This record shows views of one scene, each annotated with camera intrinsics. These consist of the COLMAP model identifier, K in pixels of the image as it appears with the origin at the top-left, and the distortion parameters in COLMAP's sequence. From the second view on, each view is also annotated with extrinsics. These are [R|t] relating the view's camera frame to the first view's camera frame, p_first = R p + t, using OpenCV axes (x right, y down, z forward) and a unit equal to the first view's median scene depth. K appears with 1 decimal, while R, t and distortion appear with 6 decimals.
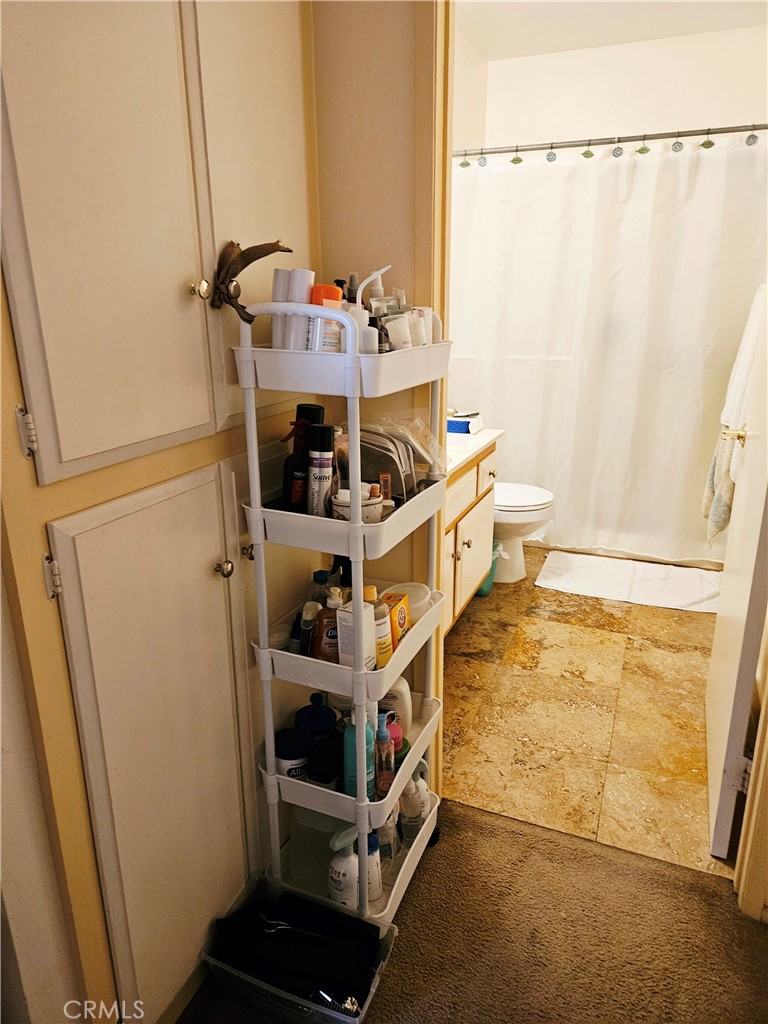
lens RADIAL K [[690.8, 0, 380.1], [0, 690.8, 510.3], [0, 0, 1]] dist [0.046621, -0.025116]
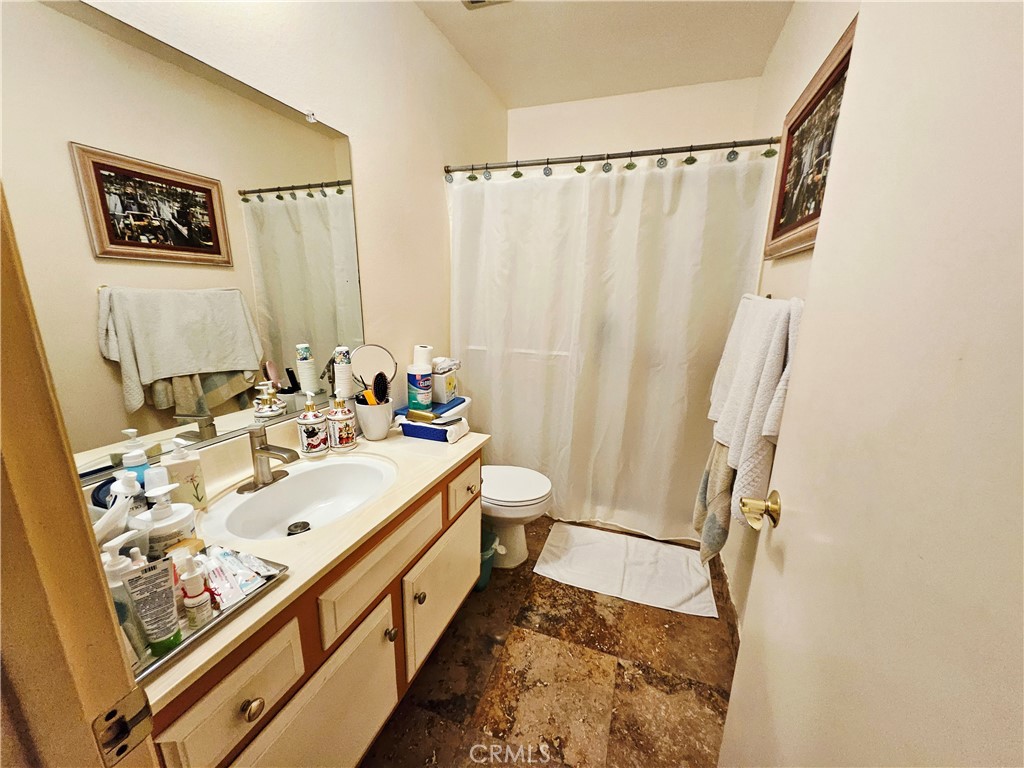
lens RADIAL K [[399.0, 0, 515.1], [0, 399.0, 394.5], [0, 0, 1]] dist [0.001195, -0.000004]
pose [[0.997711, 0.015601, 0.065805, 0.165607], [-0.011824, 0.998281, -0.057404, -0.131497], [-0.066588, 0.056494, 0.996180, 0.425907]]
